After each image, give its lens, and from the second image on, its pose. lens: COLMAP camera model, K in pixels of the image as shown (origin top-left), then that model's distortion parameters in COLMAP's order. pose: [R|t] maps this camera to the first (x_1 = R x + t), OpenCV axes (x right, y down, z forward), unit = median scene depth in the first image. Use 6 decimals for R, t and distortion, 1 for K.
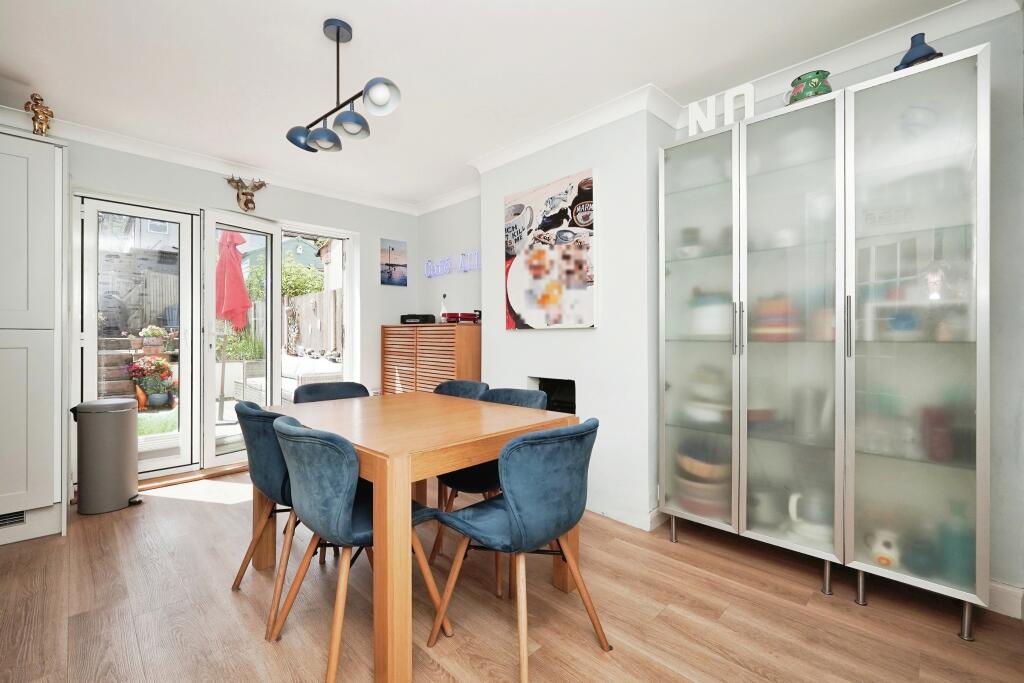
lens RADIAL K [[448.8, 0, 512.8], [0, 448.8, 325.5], [0, 0, 1]] dist [-0.008897, 0.000720]
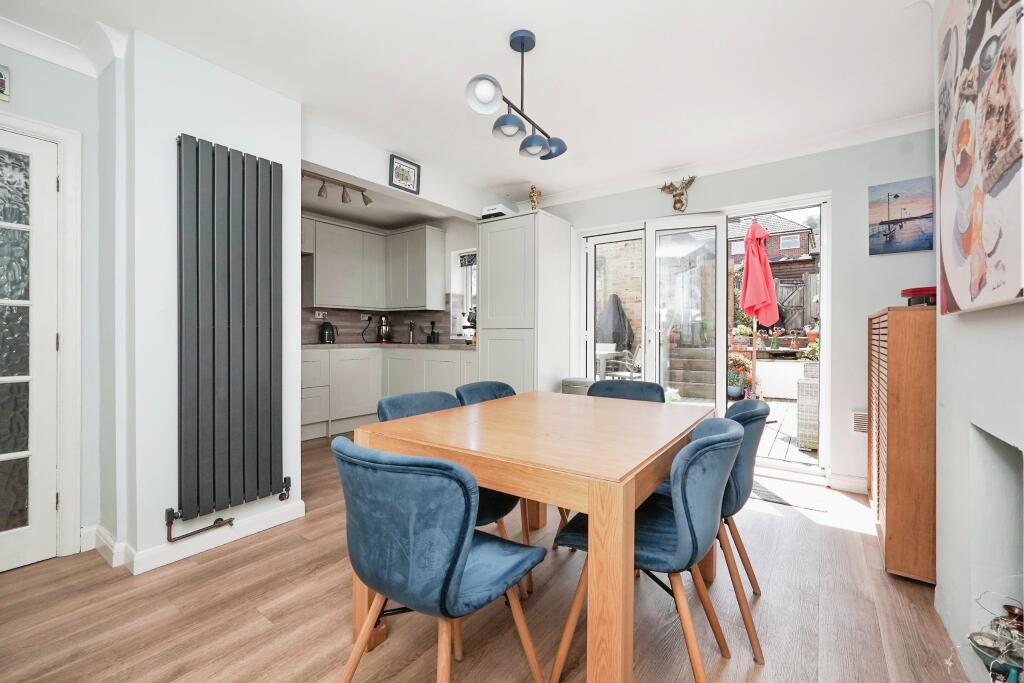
lens RADIAL K [[436.4, 0, 498.8], [0, 436.4, 340.4], [0, 0, 1]] dist [0.028206, 0.000159]
pose [[0.157273, 0.010402, -0.987500, 0.457541], [0.019001, 0.999728, 0.013557, 0.026626], [0.987372, -0.020895, 0.157032, 0.560031]]
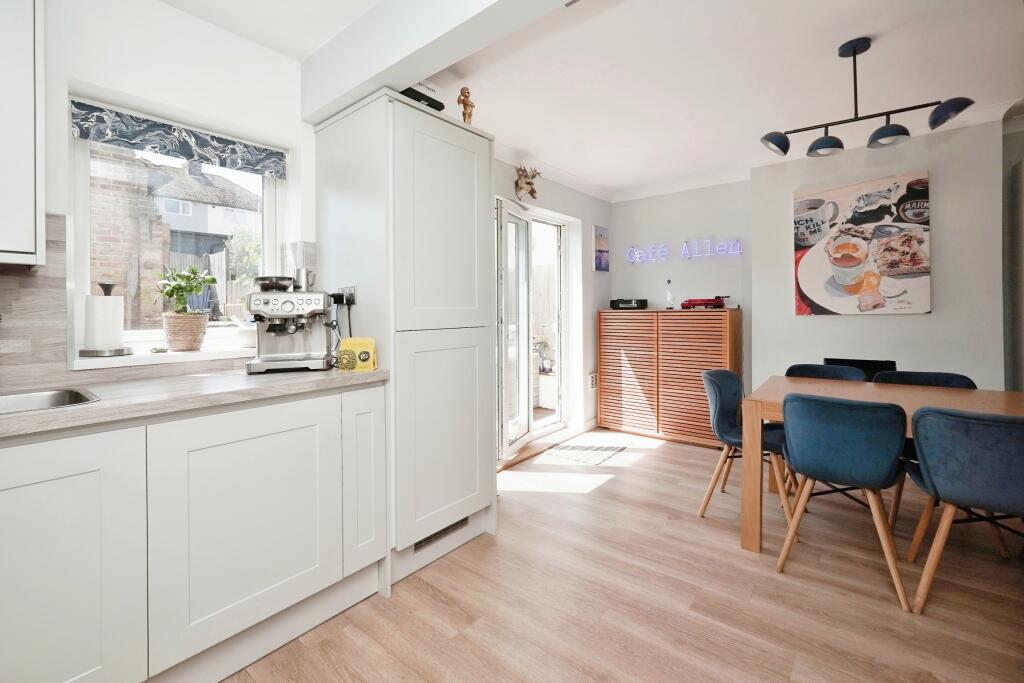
lens RADIAL K [[451.5, 0, 513.1], [0, 451.5, 298.7], [0, 0, 1]] dist [0.008718, 0.000167]
pose [[0.993653, -0.011696, 0.111879, -0.977312], [0.012236, 0.999917, -0.004148, -0.041022], [-0.111821, 0.005490, 0.993713, -0.001935]]
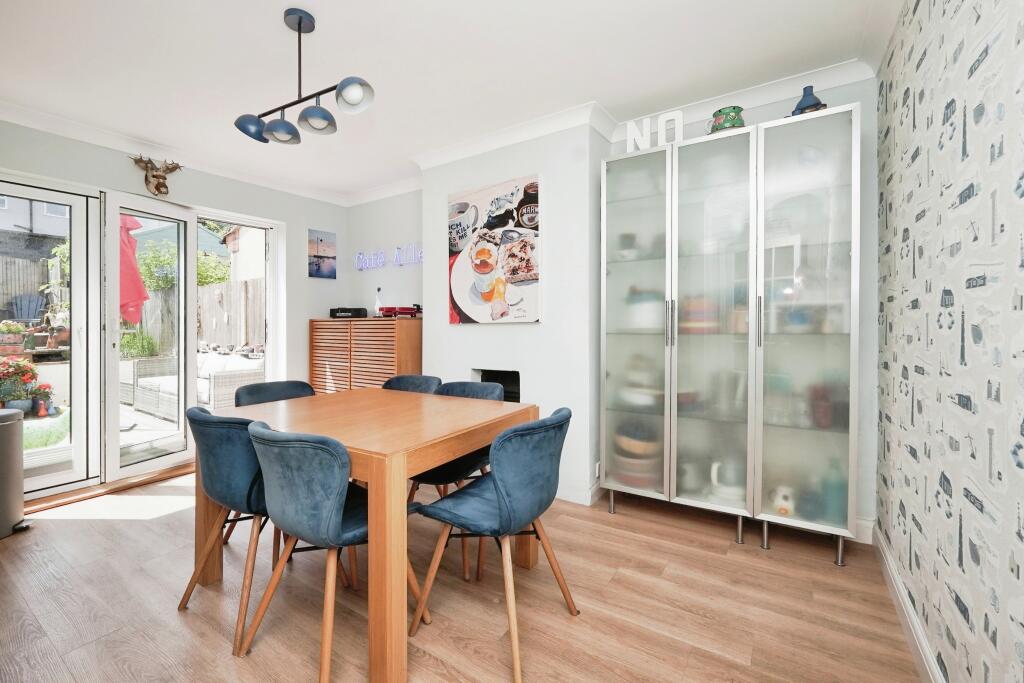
lens RADIAL K [[441.2, 0, 511.6], [0, 441.2, 317.9], [0, 0, 1]] dist [-0.010486, 0.000799]
pose [[0.978791, -0.007644, 0.204718, -0.102158], [0.006005, 0.999945, 0.008625, -0.015083], [-0.204773, -0.007213, 0.978783, -0.021845]]
